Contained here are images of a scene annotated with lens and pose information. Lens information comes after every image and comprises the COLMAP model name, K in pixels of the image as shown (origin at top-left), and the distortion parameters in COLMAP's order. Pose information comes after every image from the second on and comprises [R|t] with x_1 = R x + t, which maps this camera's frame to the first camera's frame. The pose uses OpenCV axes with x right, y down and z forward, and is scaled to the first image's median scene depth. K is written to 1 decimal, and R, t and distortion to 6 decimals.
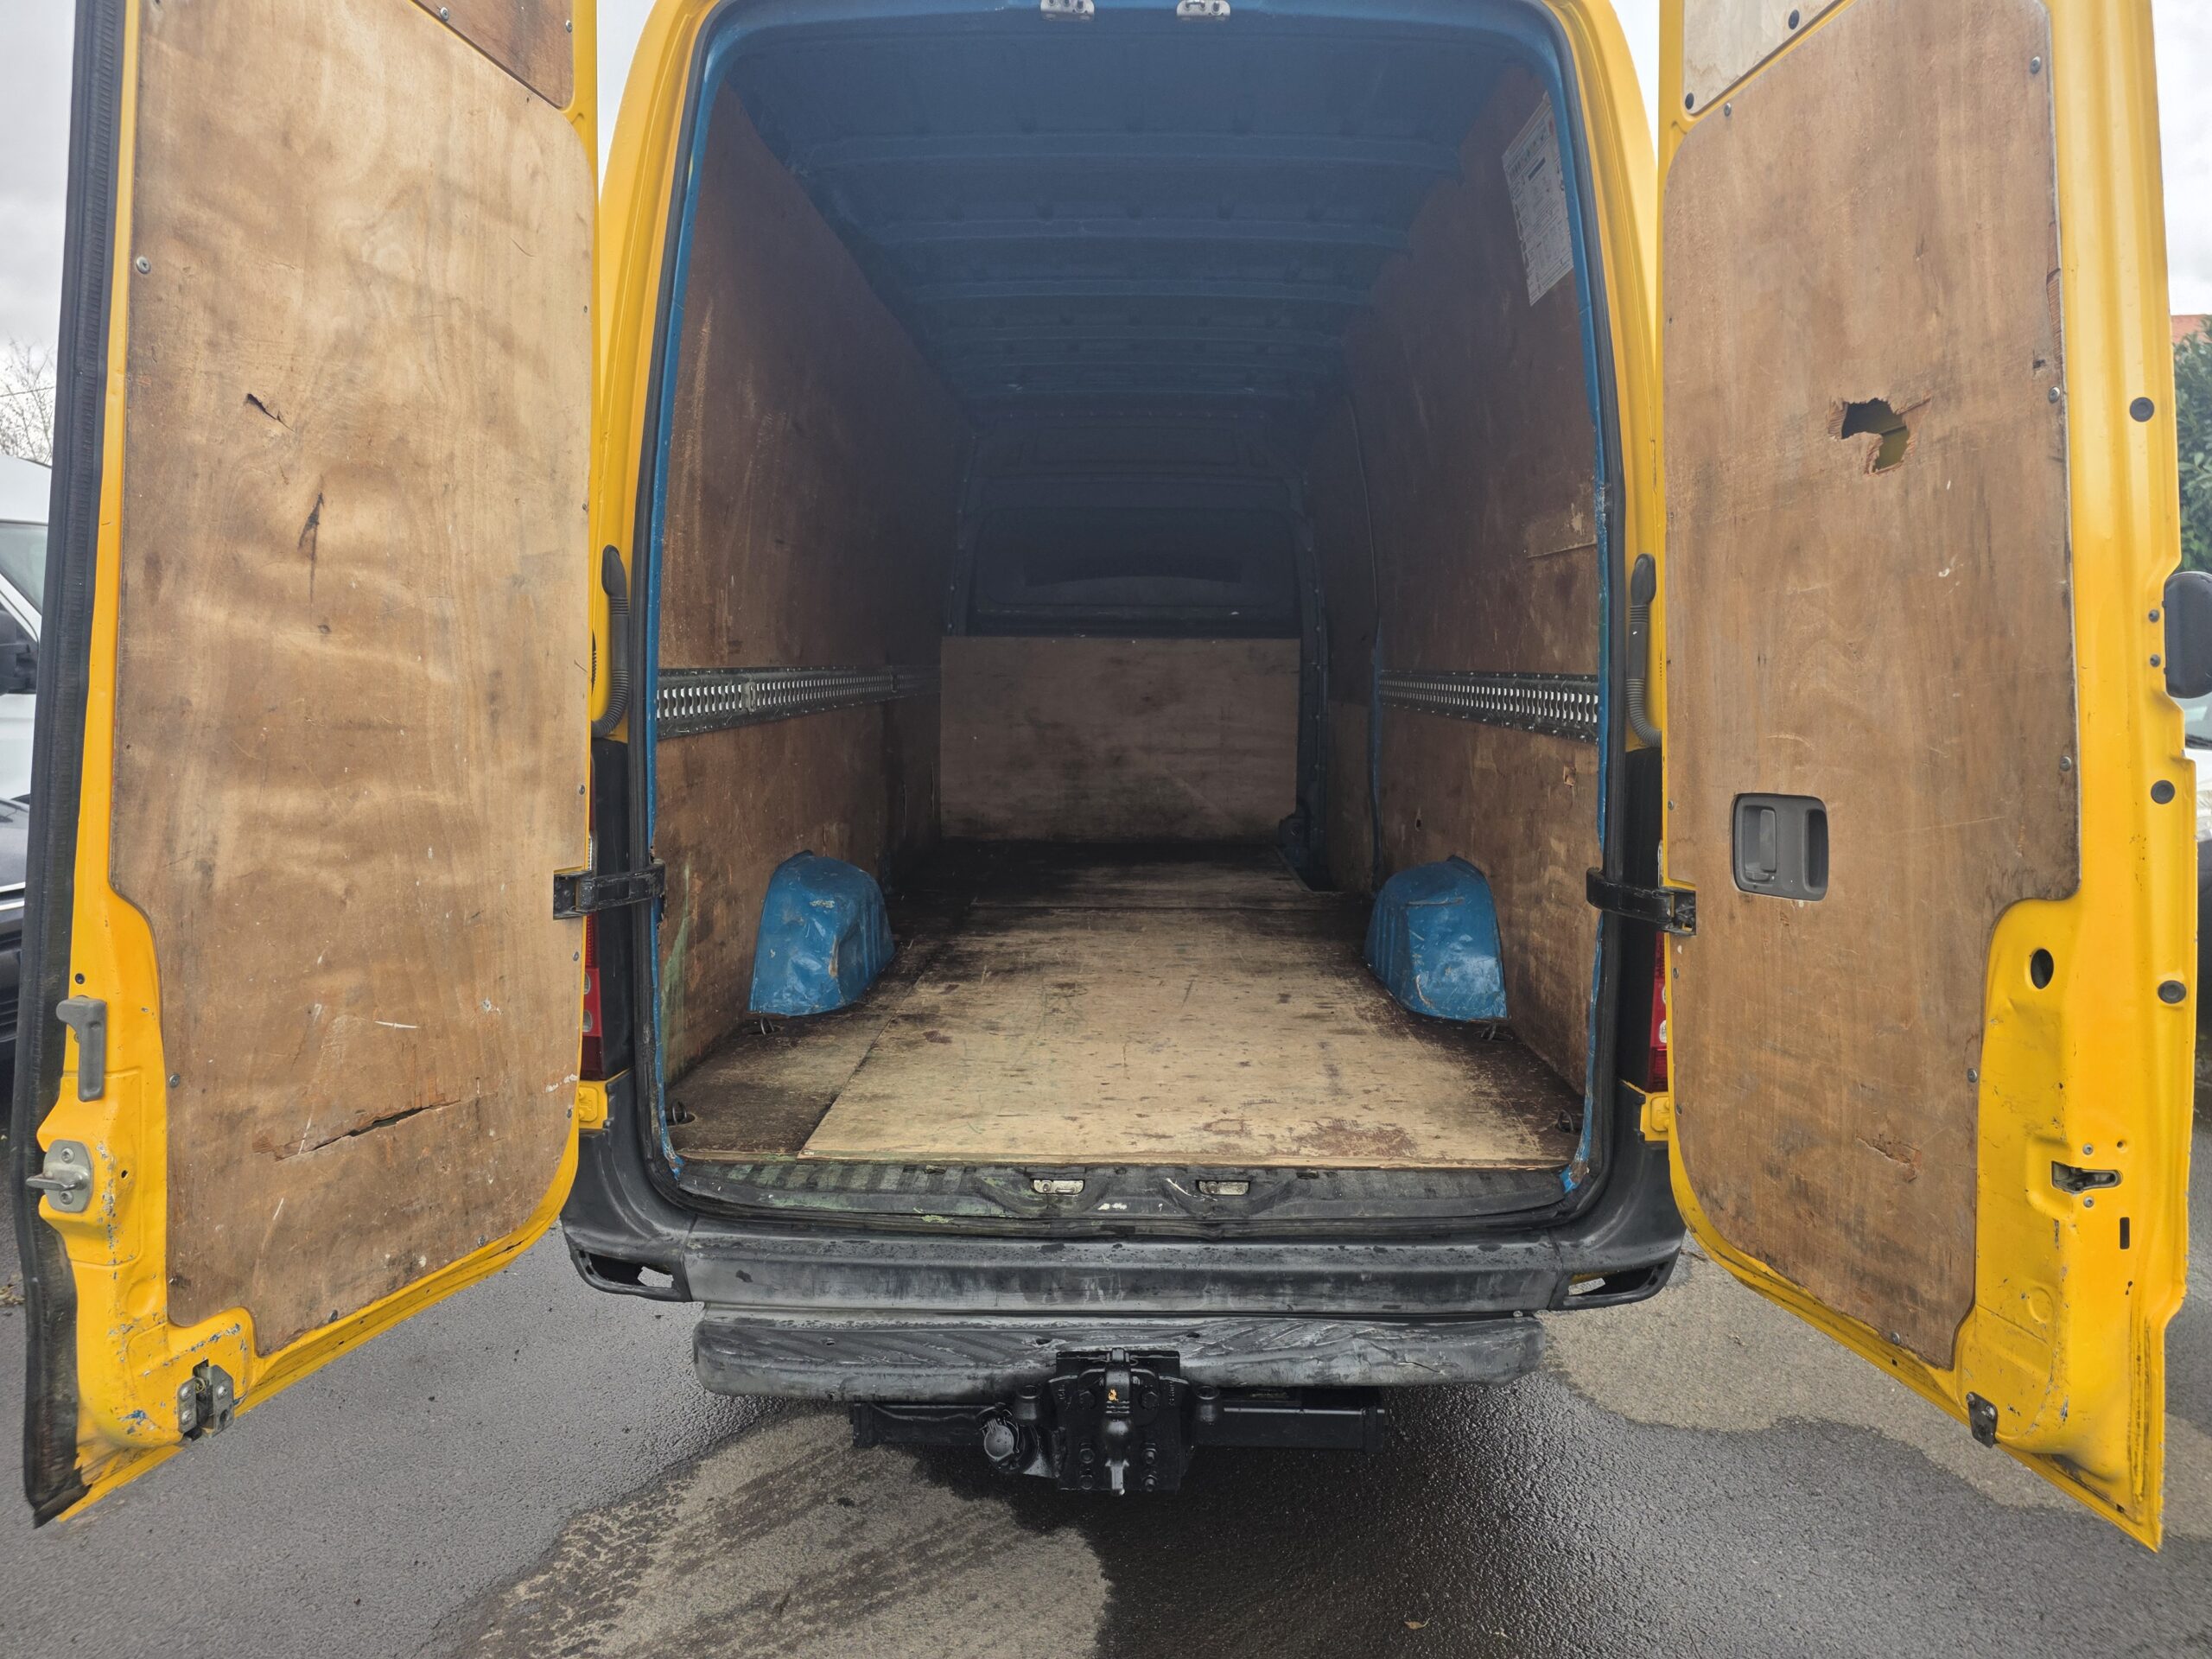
lens RADIAL K [[1440.1, 0, 1113.8], [0, 1440.1, 833.2], [0, 0, 1]] dist [0.090463, -0.081228]
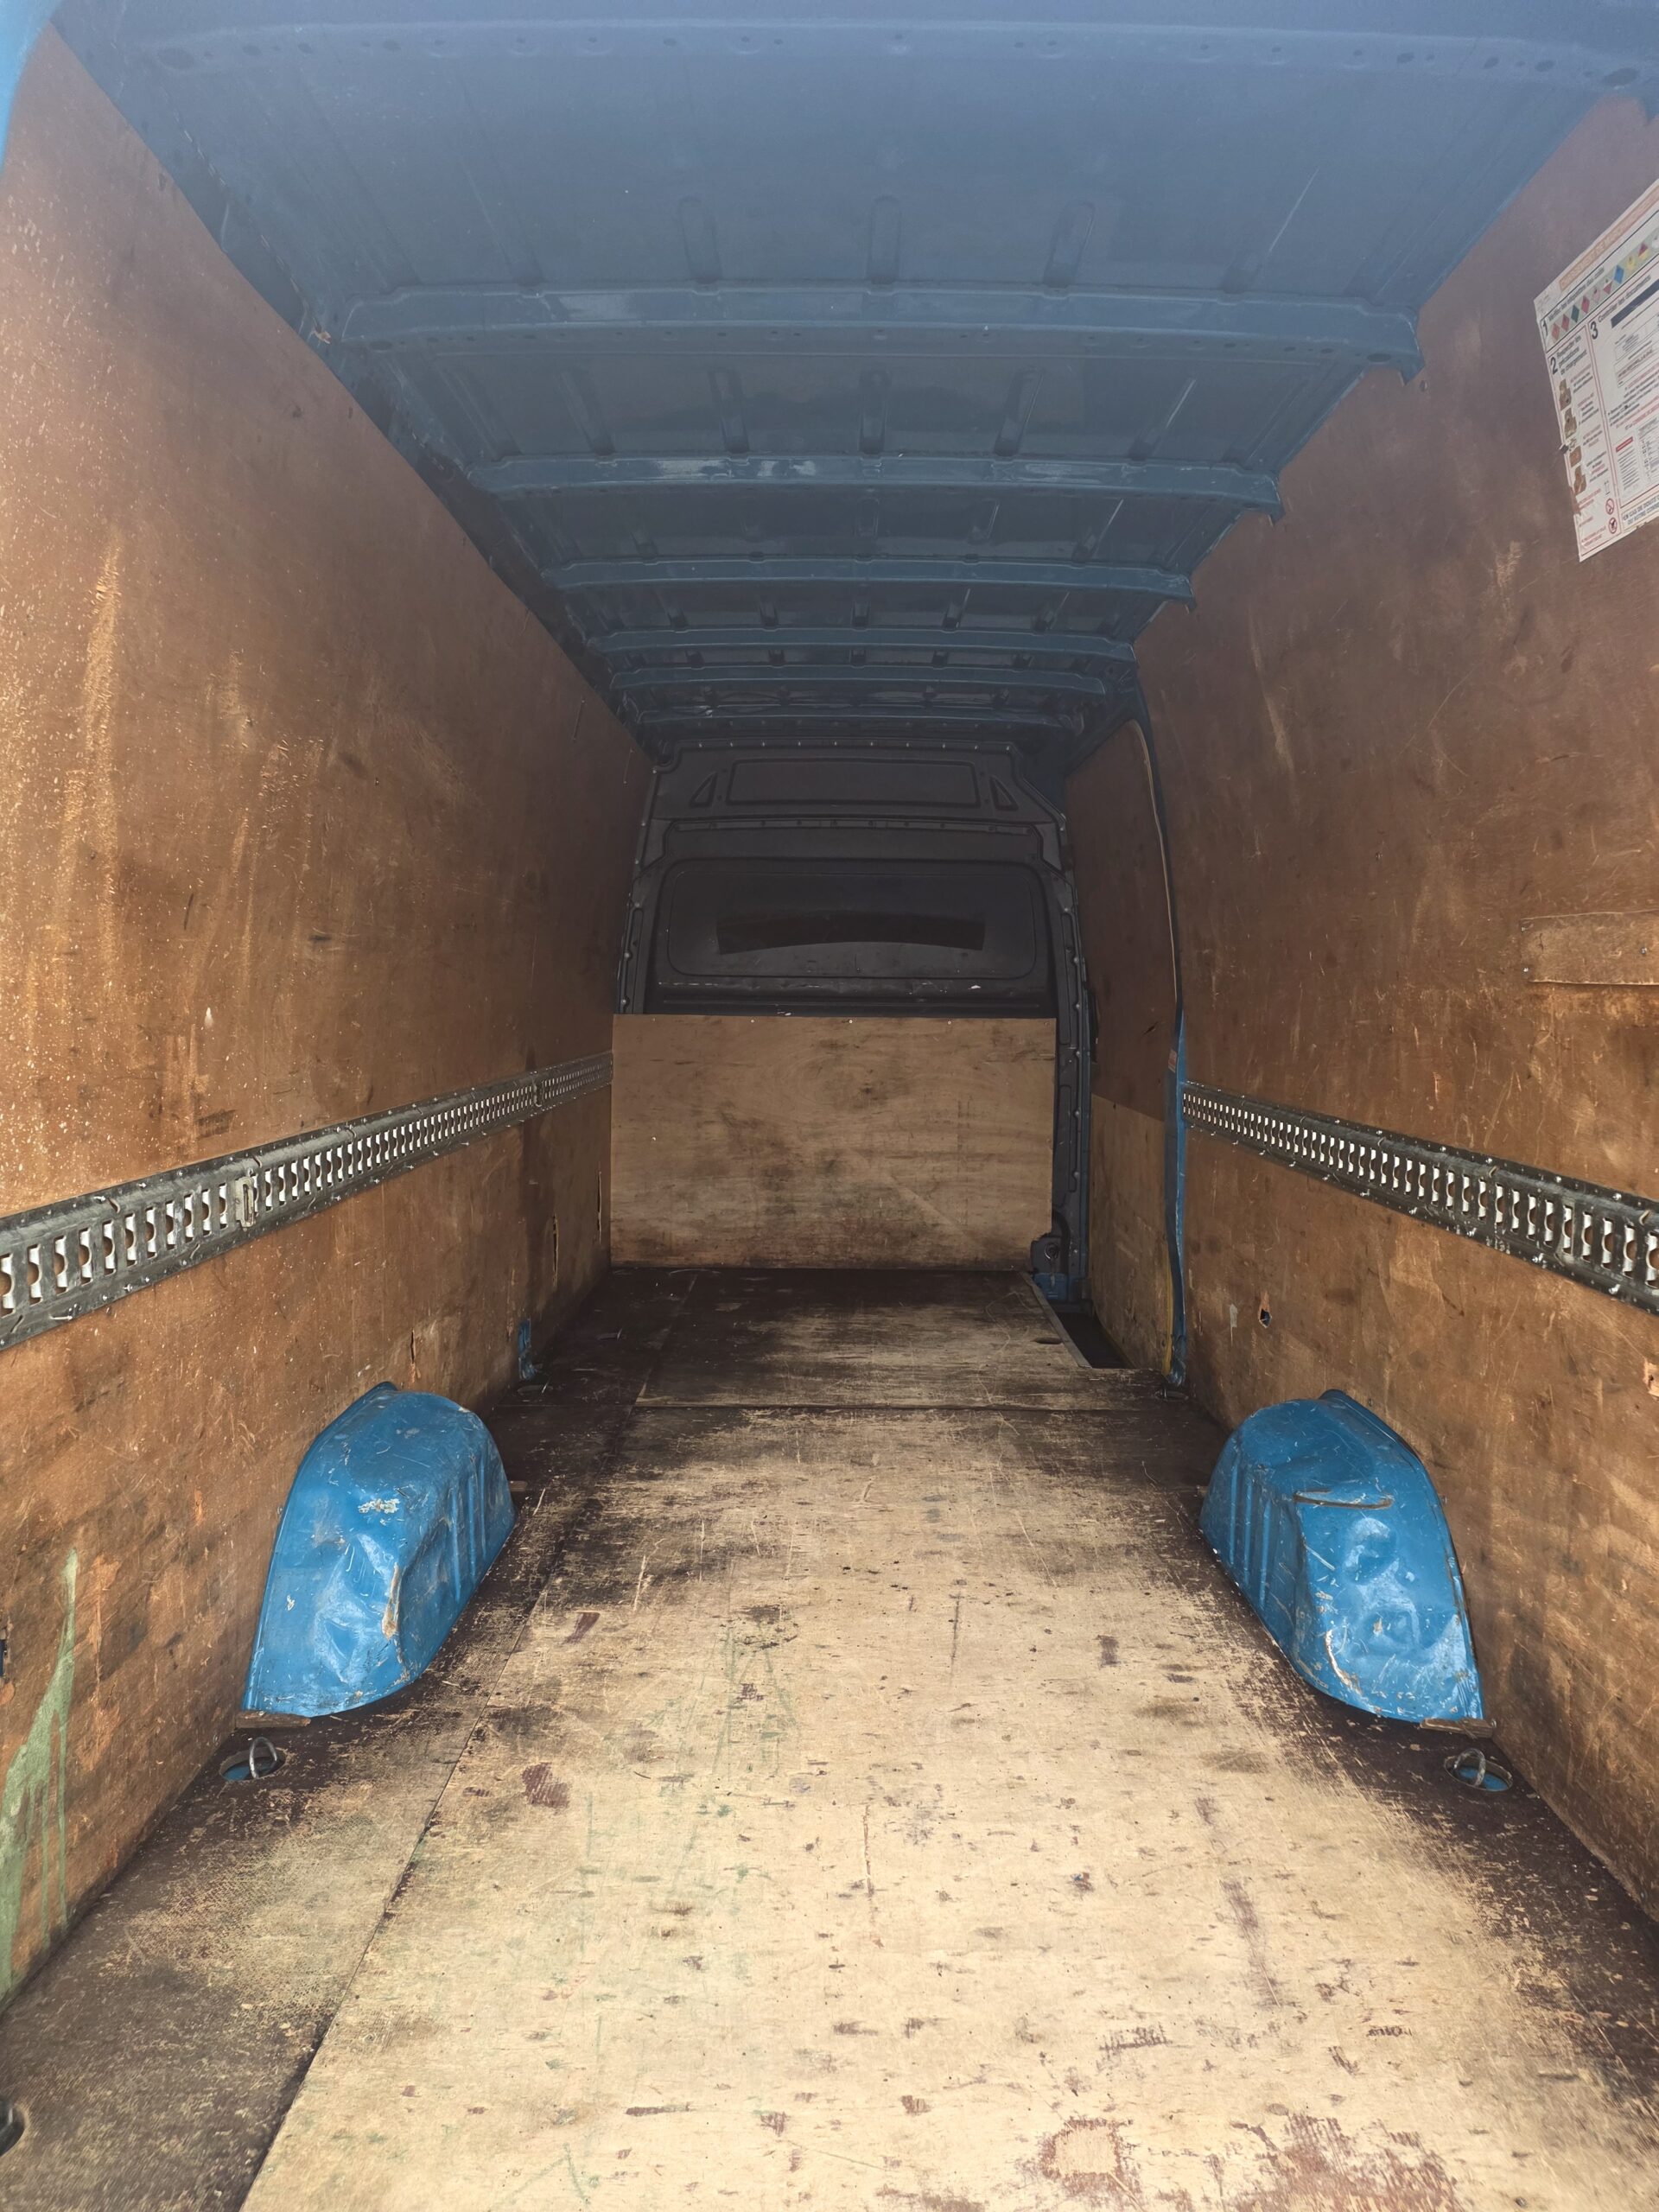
lens RADIAL K [[1440.1, 0, 829.5], [0, 1440.1, 1106.0], [0, 0, 1]] dist [0.090463, -0.081228]
pose [[0.999945, 0.001675, 0.010370, -0.010926], [-0.001309, 0.999379, -0.035205, -0.094419], [-0.010423, 0.035190, 0.999326, 0.323132]]
